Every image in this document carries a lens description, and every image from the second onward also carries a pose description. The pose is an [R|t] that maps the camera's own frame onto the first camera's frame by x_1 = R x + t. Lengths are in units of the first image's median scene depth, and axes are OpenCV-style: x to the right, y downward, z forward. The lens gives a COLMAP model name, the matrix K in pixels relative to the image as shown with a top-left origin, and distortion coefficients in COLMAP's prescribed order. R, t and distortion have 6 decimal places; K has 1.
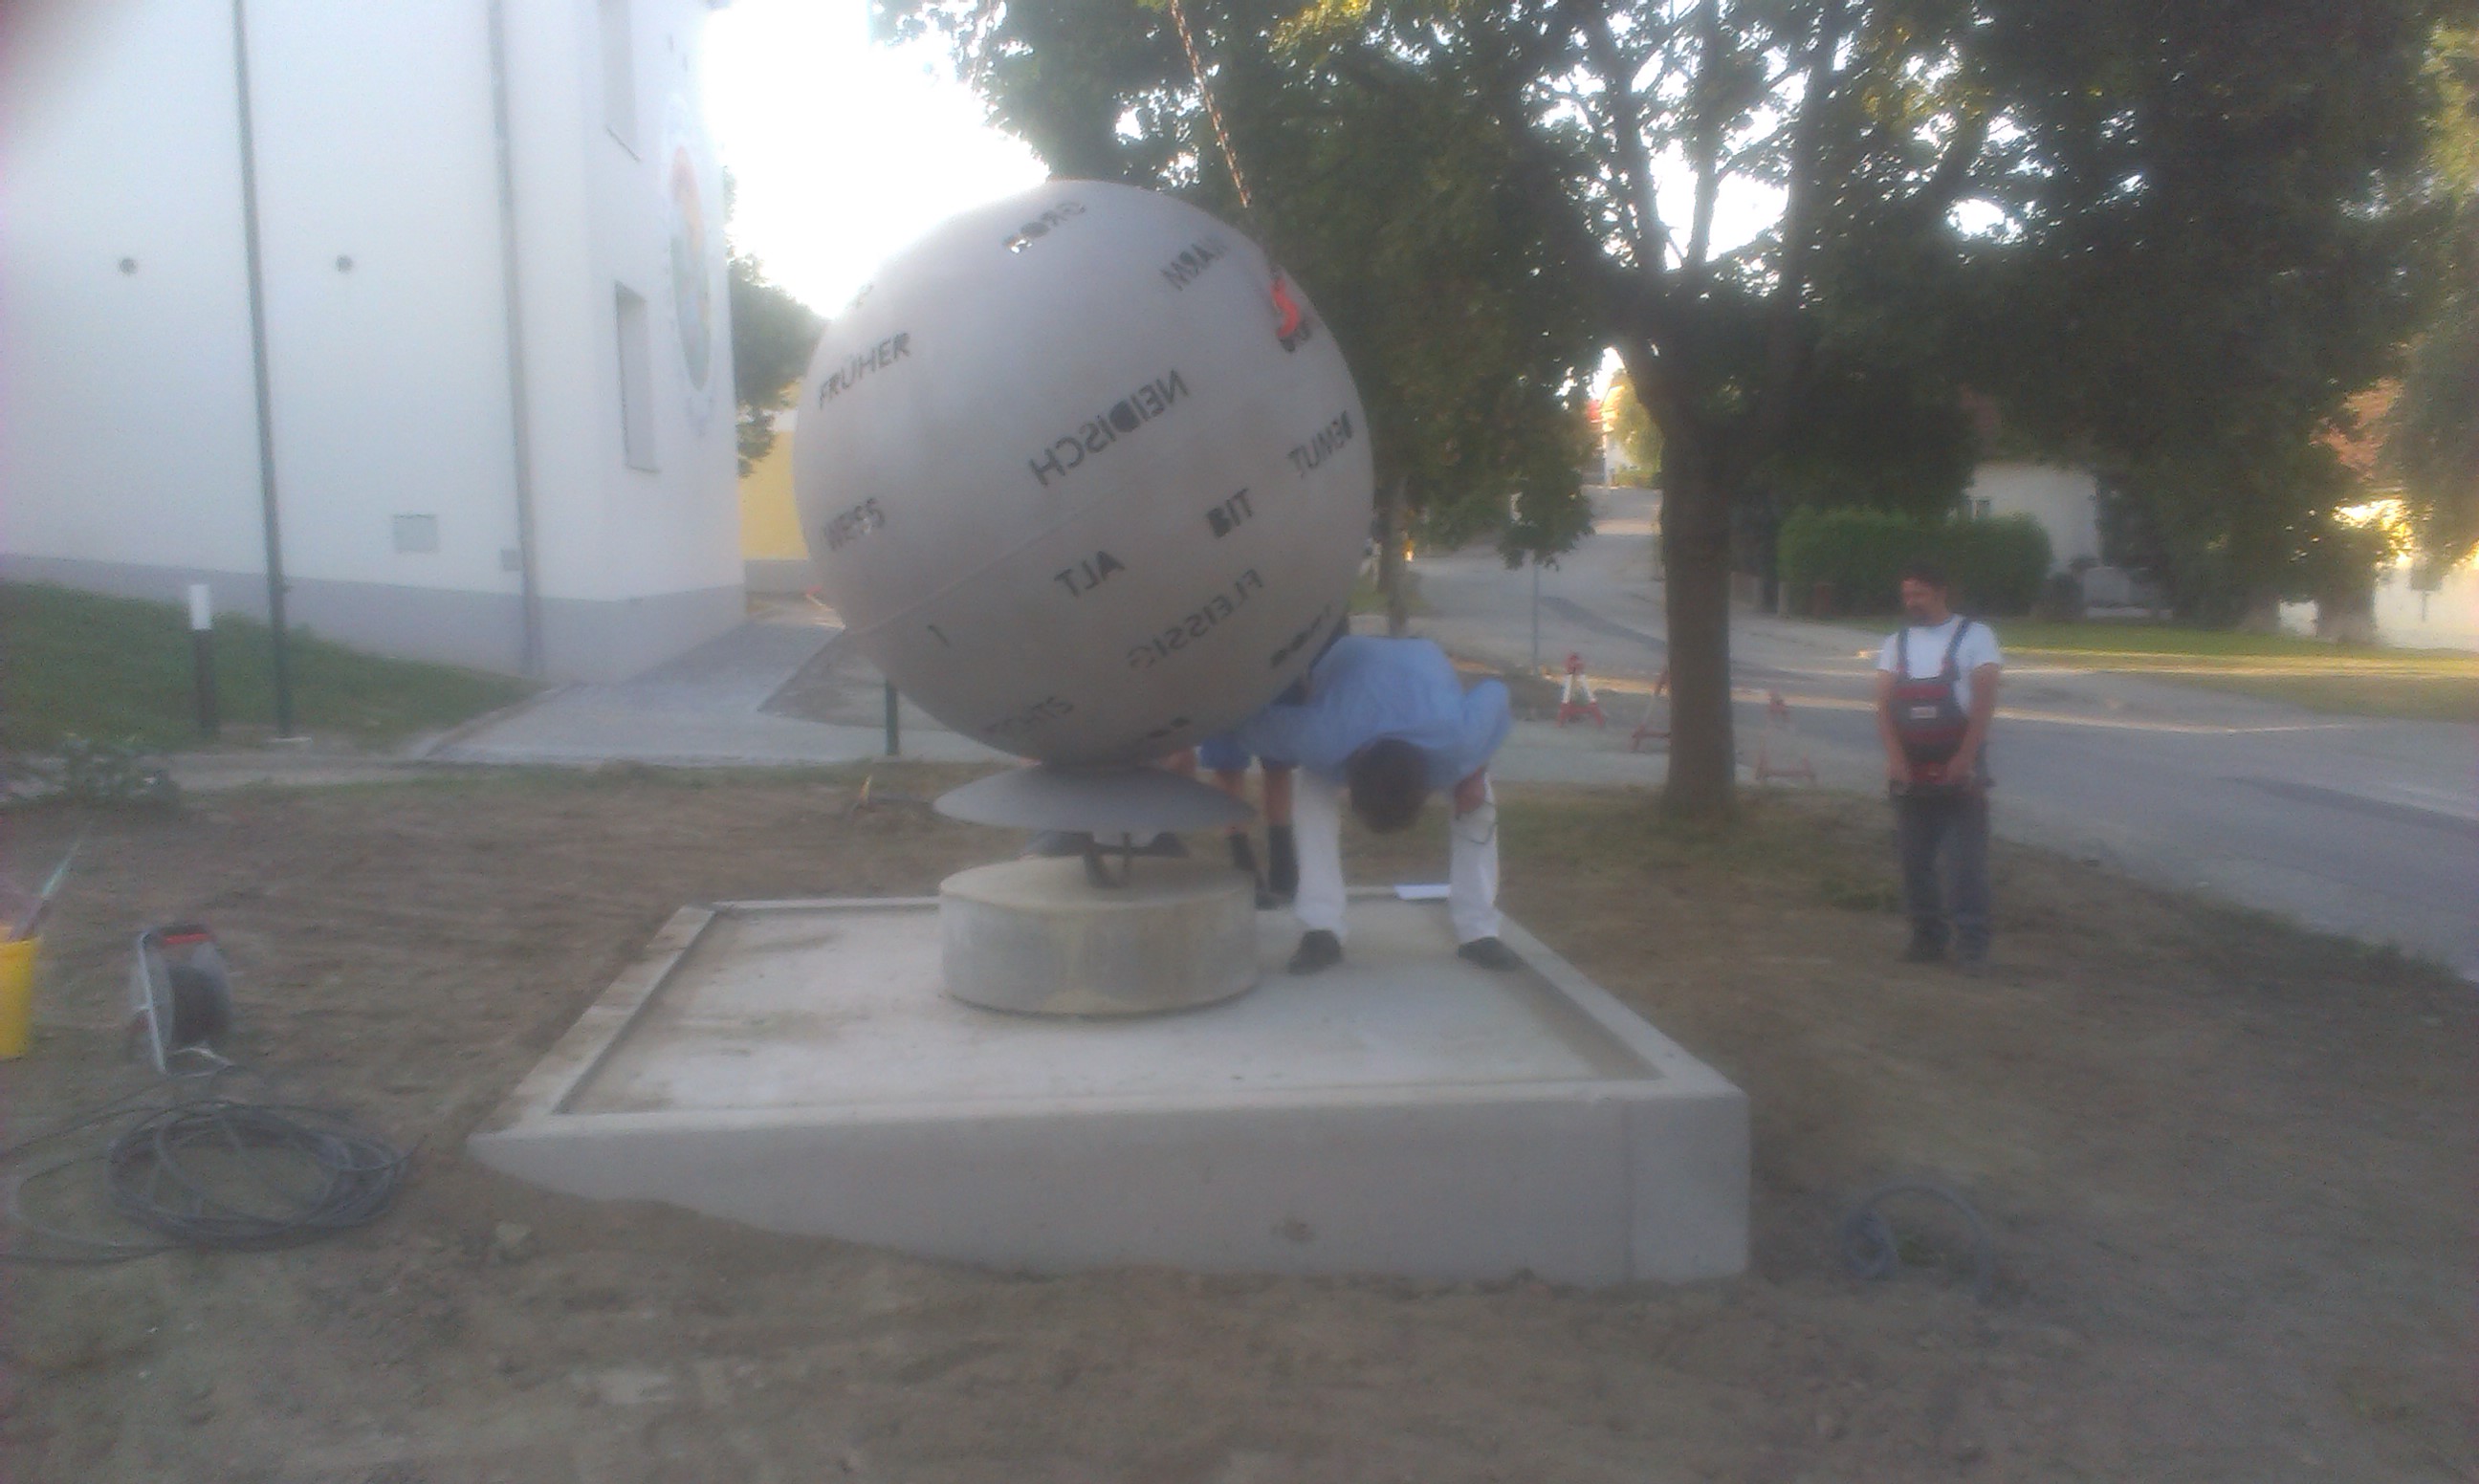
lens RADIAL K [[1700.2, 0, 1271.2], [0, 1700.2, 586.6], [0, 0, 1]] dist [0.065520, -0.071443]
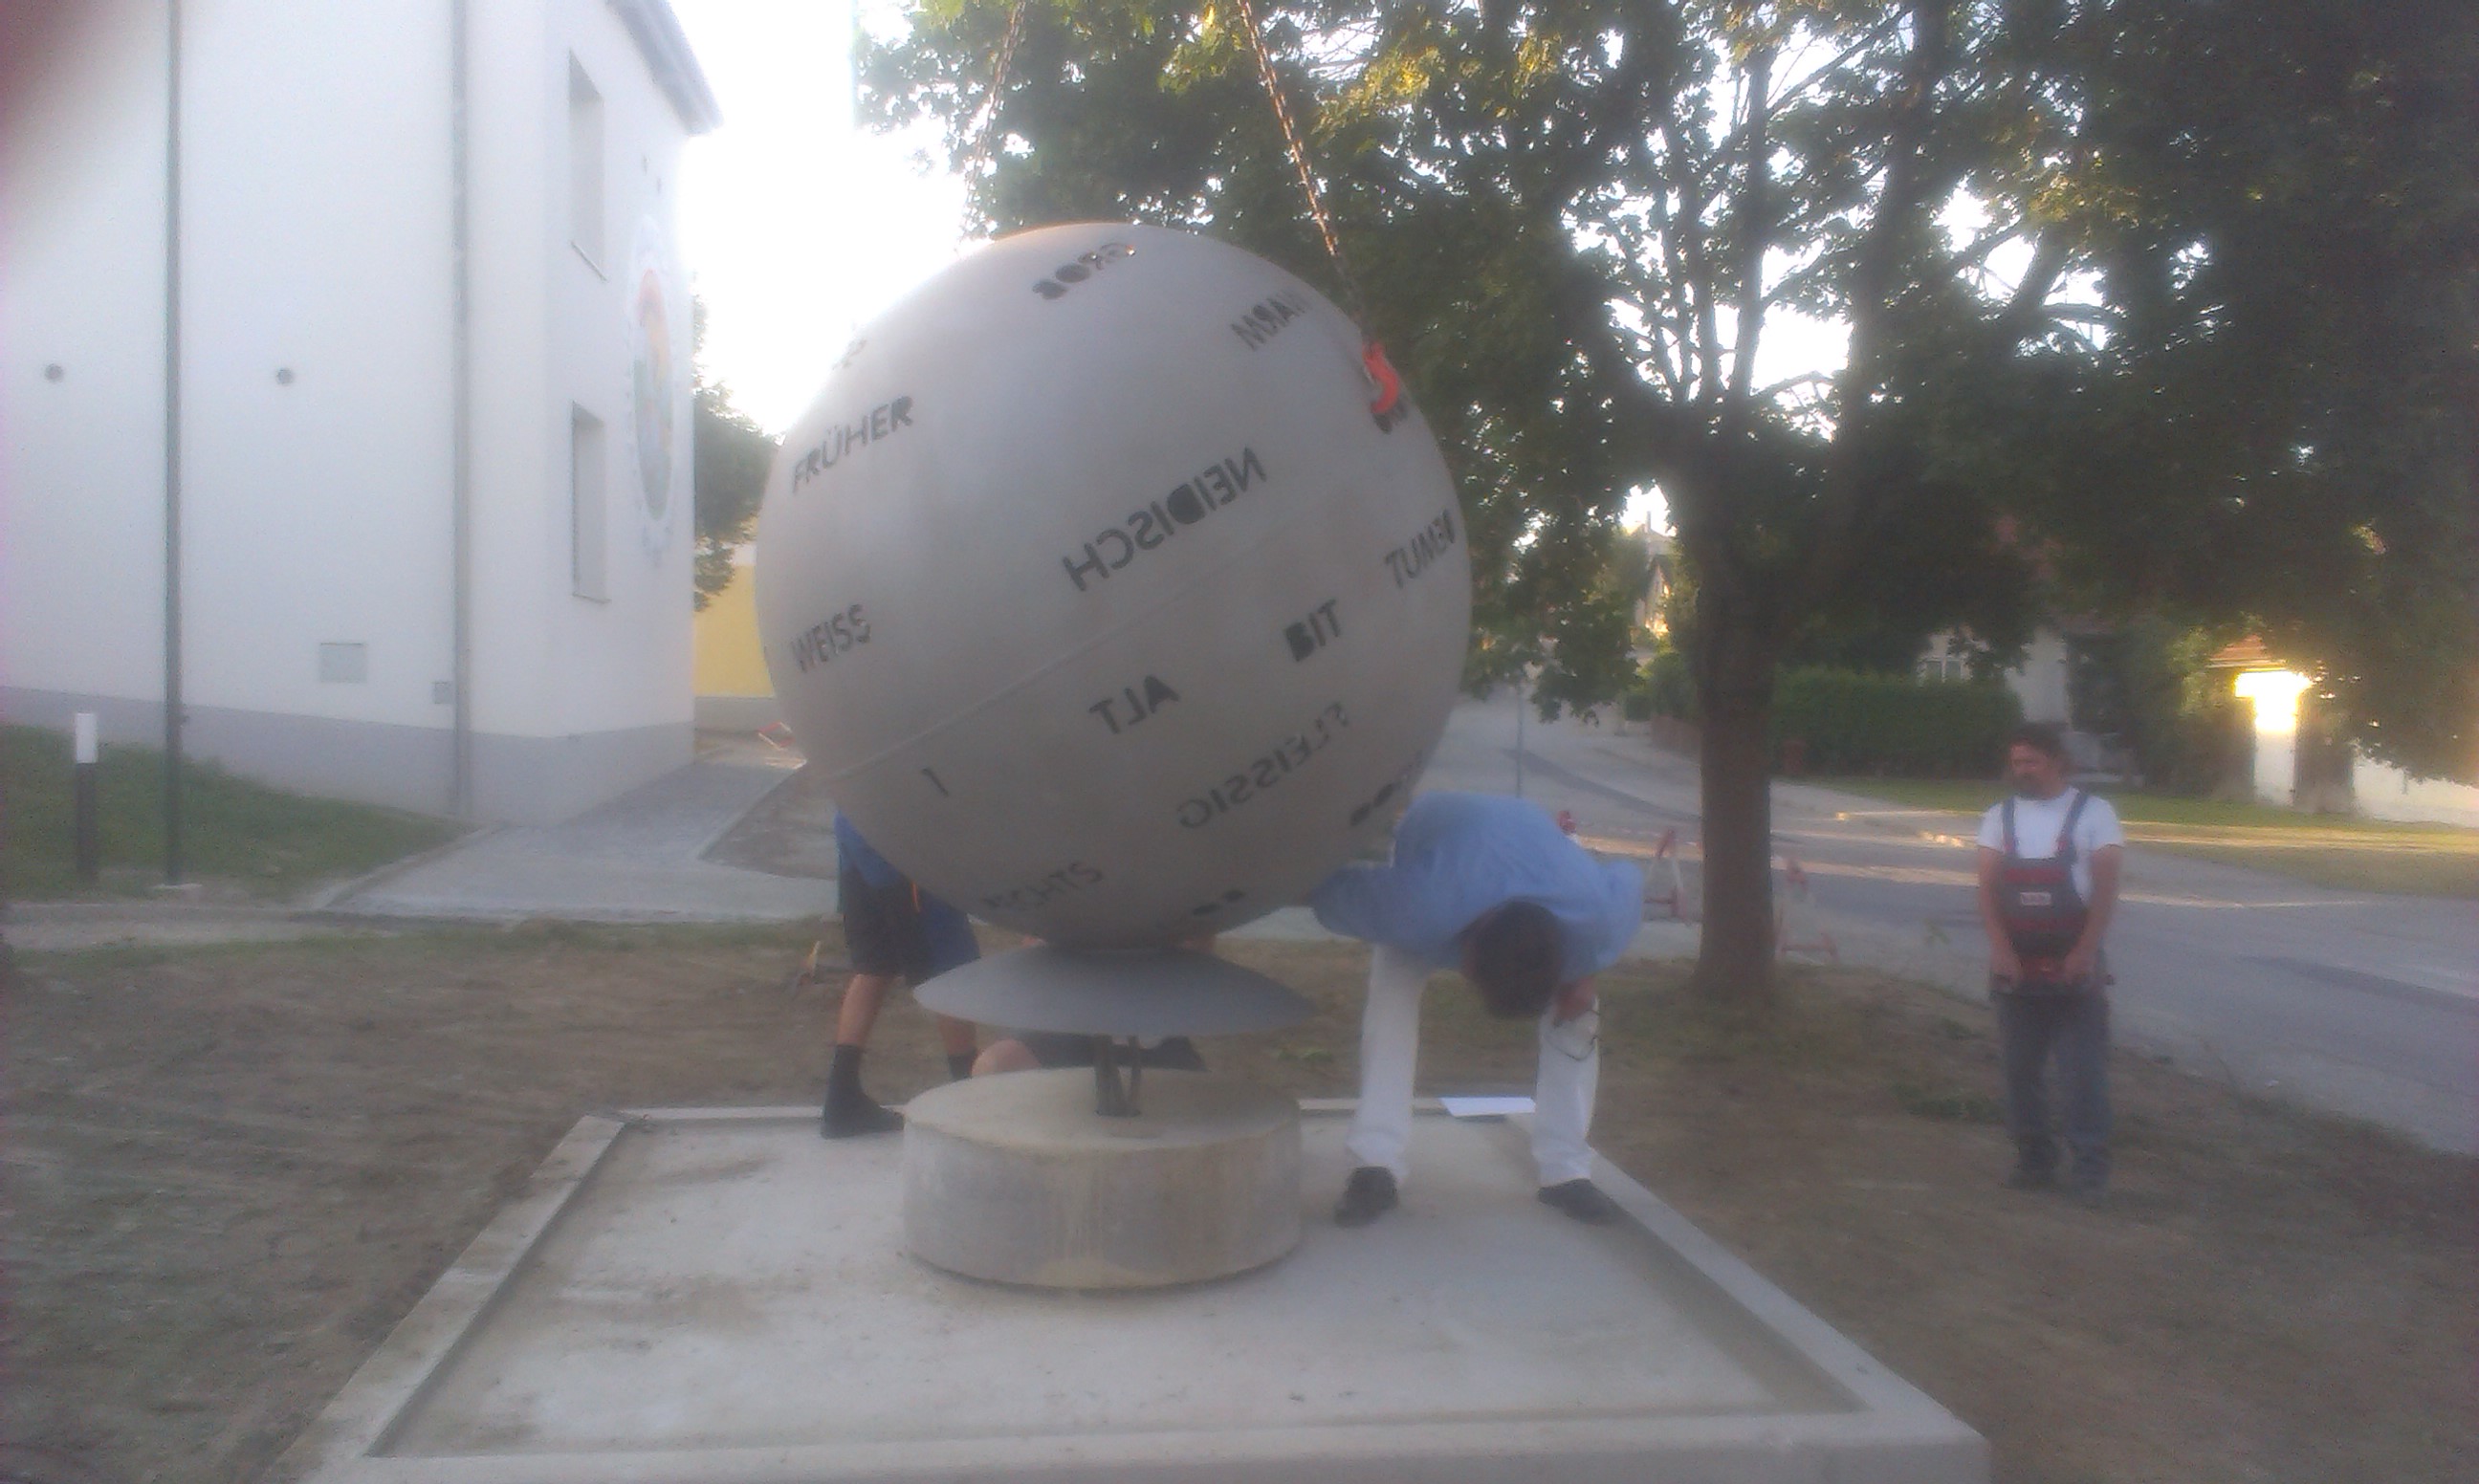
lens RADIAL K [[1700.2, 0, 1271.2], [0, 1700.2, 586.6], [0, 0, 1]] dist [0.065520, -0.071443]
pose [[0.999513, 0.021545, 0.022563, -0.022875], [-0.019525, 0.996084, -0.086224, -0.001182], [-0.024333, 0.085741, 0.996020, 0.087961]]
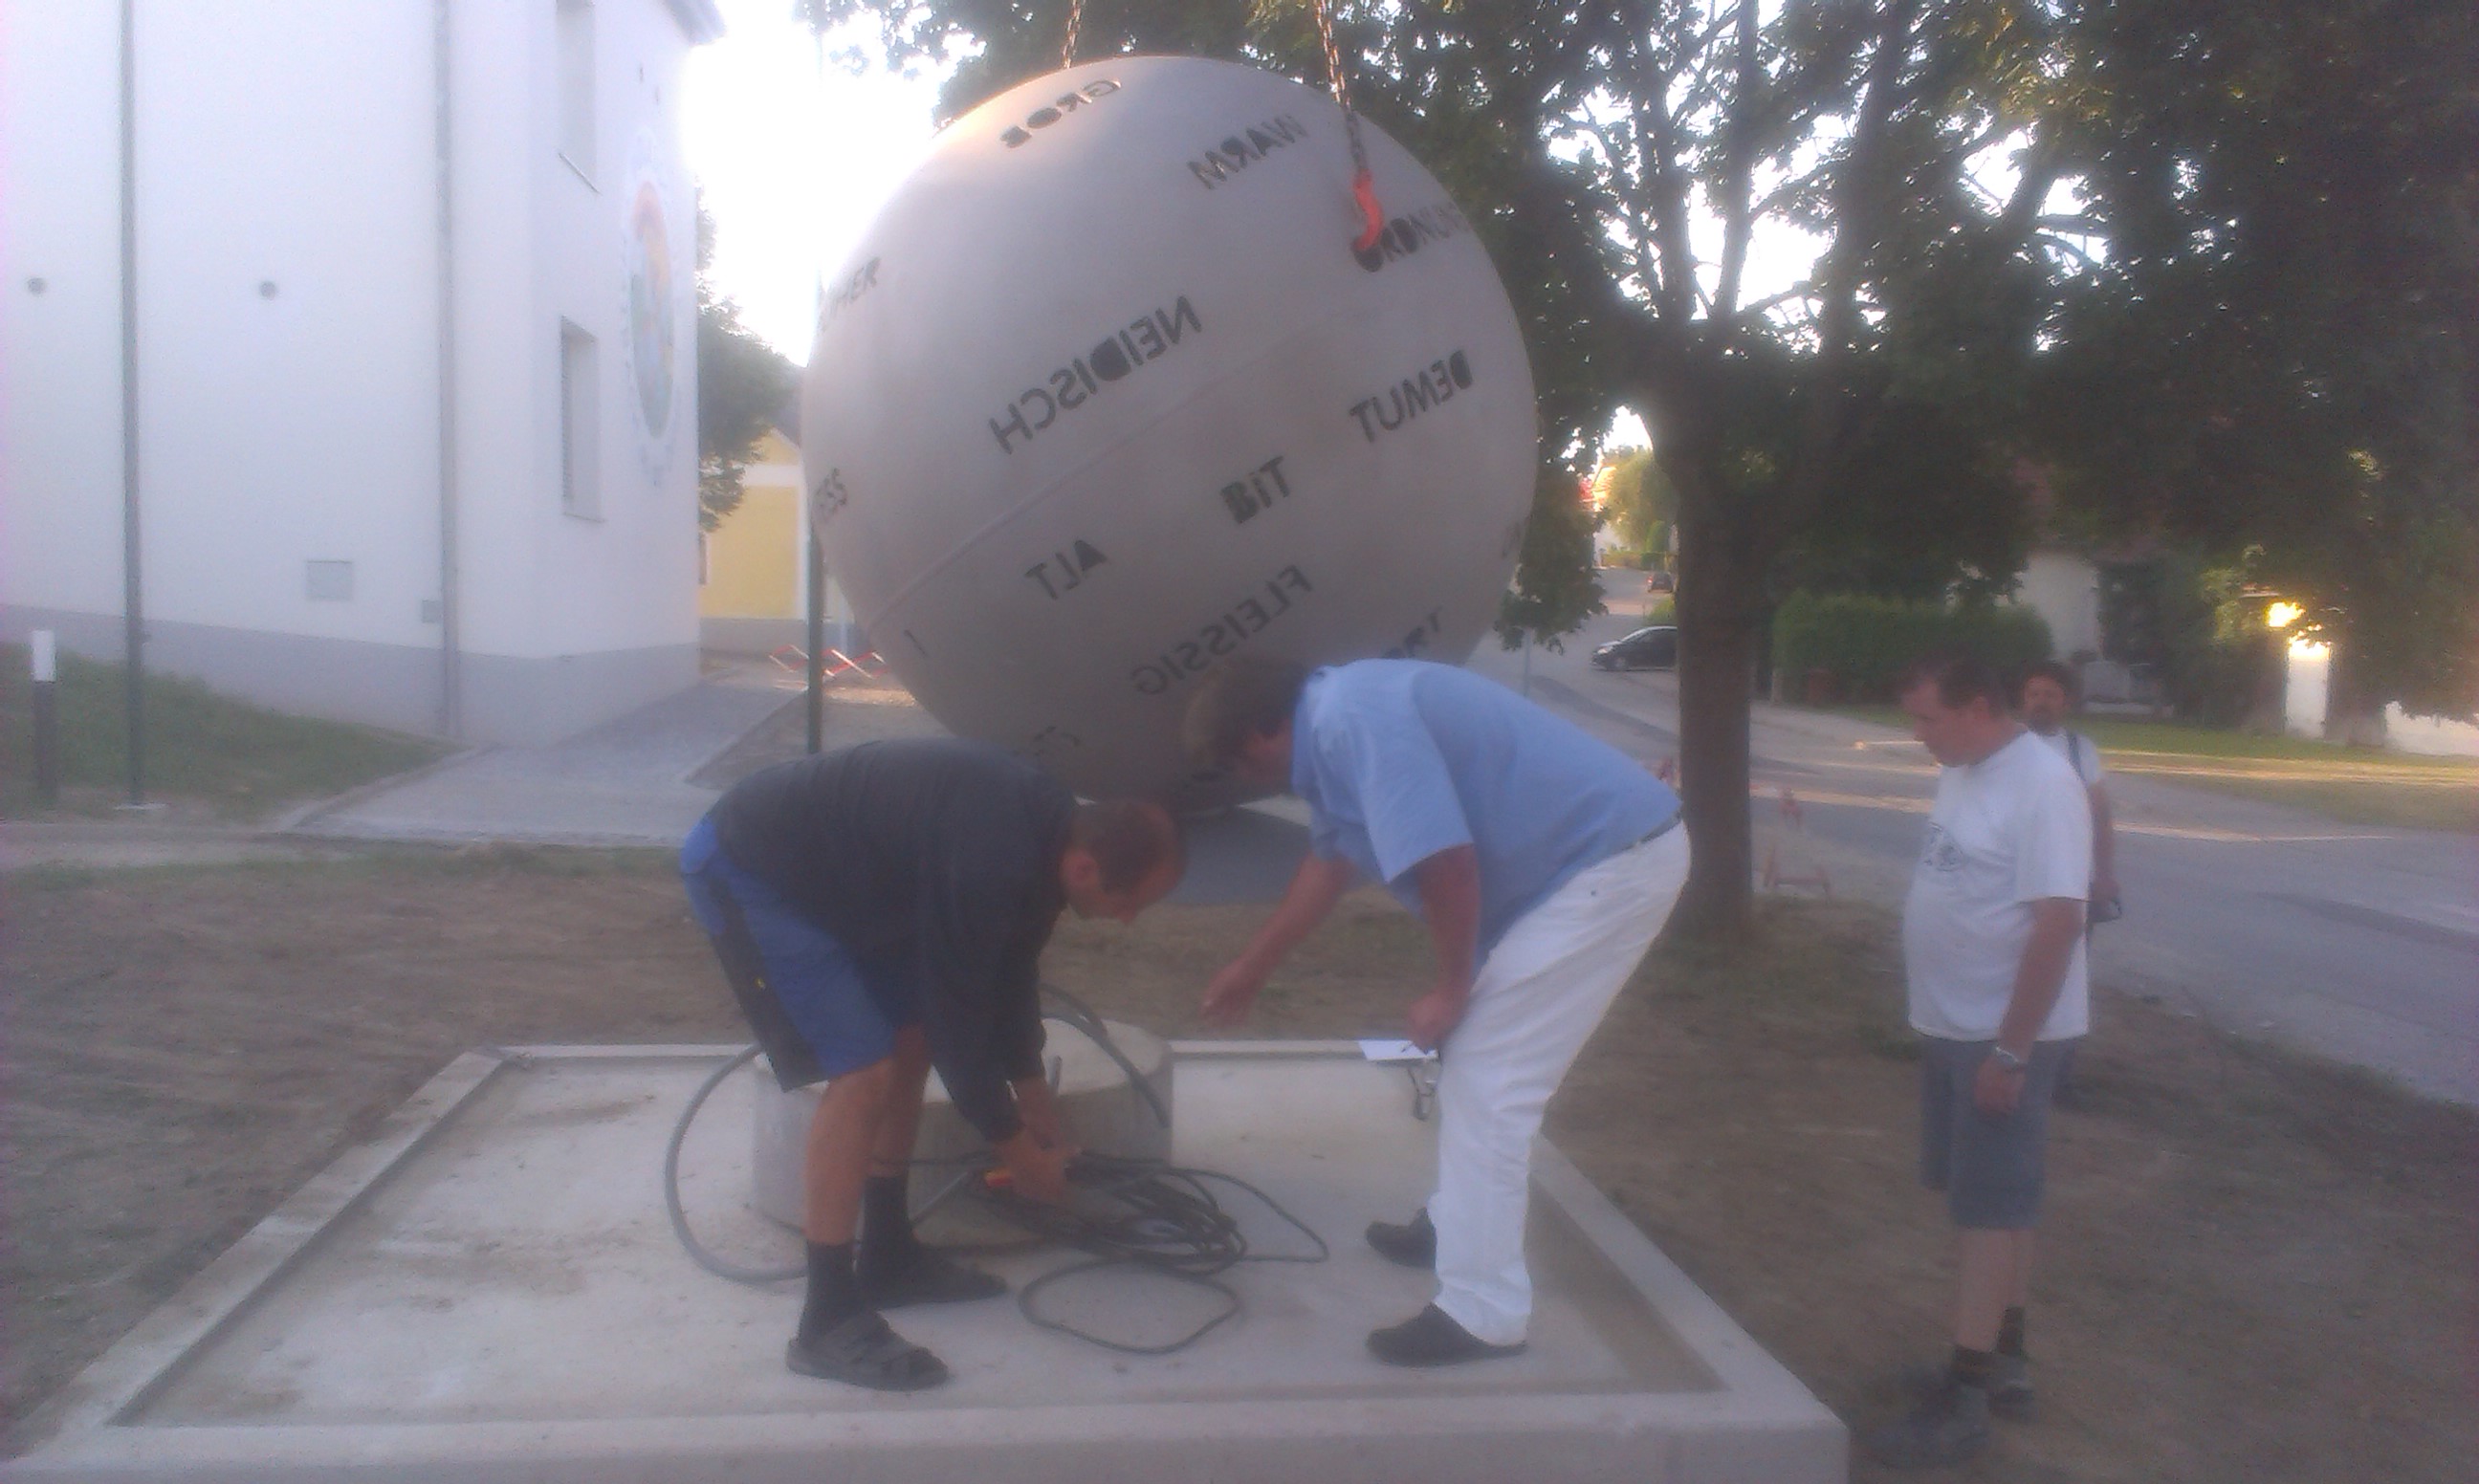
lens RADIAL K [[1715.5, 0, 1282.8], [0, 1715.5, 571.4], [0, 0, 1]] dist [0.060930, -0.064980]
pose [[0.999565, 0.026436, 0.013064, 0.010878], [-0.025743, 0.998386, -0.050626, -0.002776], [-0.014382, 0.050268, 0.998632, 0.108894]]
